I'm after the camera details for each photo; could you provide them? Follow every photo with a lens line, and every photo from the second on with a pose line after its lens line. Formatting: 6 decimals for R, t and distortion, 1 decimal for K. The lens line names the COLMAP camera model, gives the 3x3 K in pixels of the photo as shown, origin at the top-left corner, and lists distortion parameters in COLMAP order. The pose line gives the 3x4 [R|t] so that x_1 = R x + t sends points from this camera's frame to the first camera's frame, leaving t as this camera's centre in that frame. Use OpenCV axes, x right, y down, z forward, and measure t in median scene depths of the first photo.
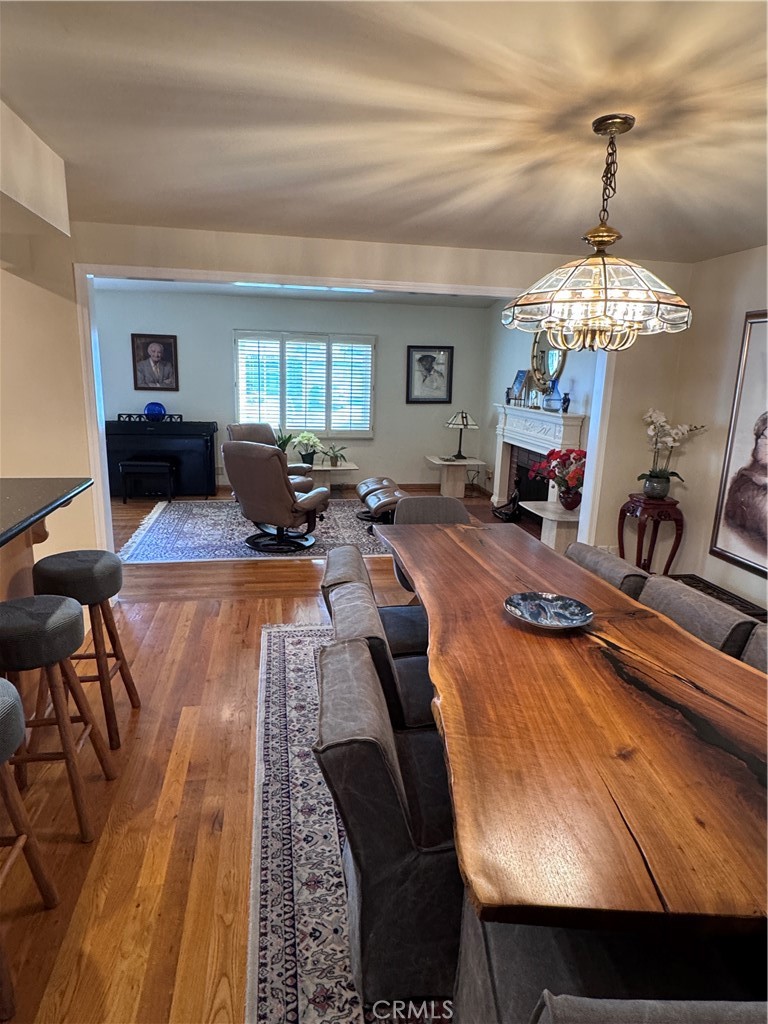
lens RADIAL K [[603.8, 0, 384.0], [0, 603.8, 512.0], [0, 0, 1]] dist [-0.004343, -0.000665]
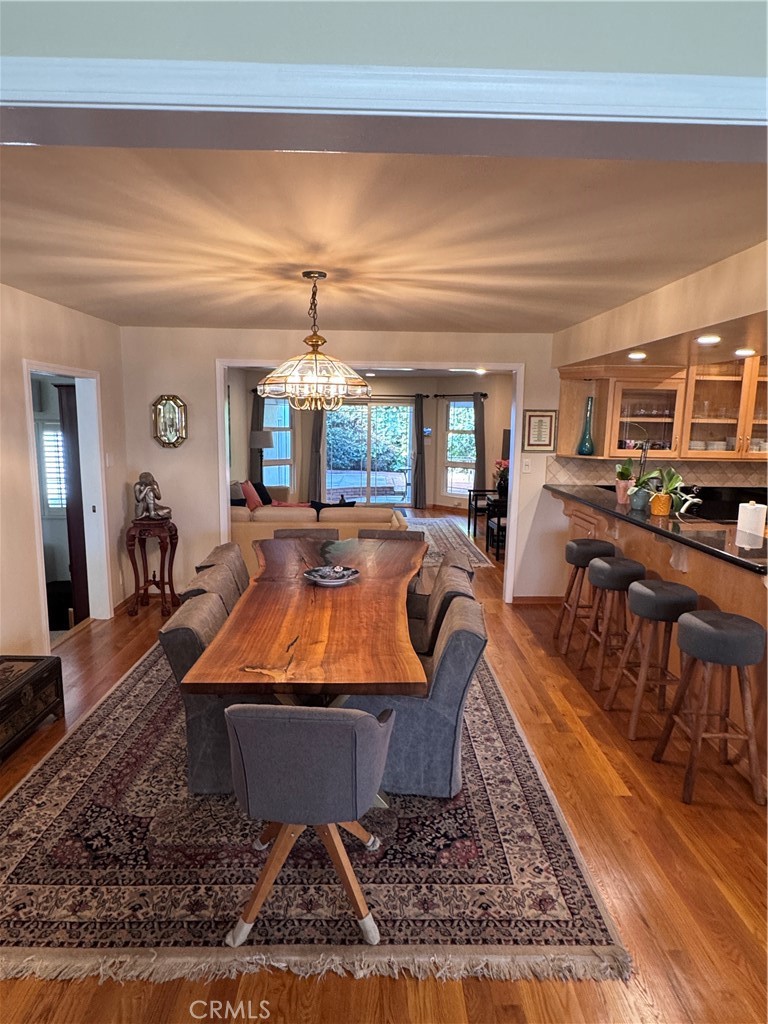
lens RADIAL K [[603.8, 0, 384.0], [0, 603.8, 512.0], [0, 0, 1]] dist [-0.004343, -0.000665]
pose [[-0.986013, -0.071279, 0.150656, -0.050243], [-0.009037, 0.925470, 0.378714, -0.340312], [-0.166422, 0.372056, -0.913169, 1.375854]]
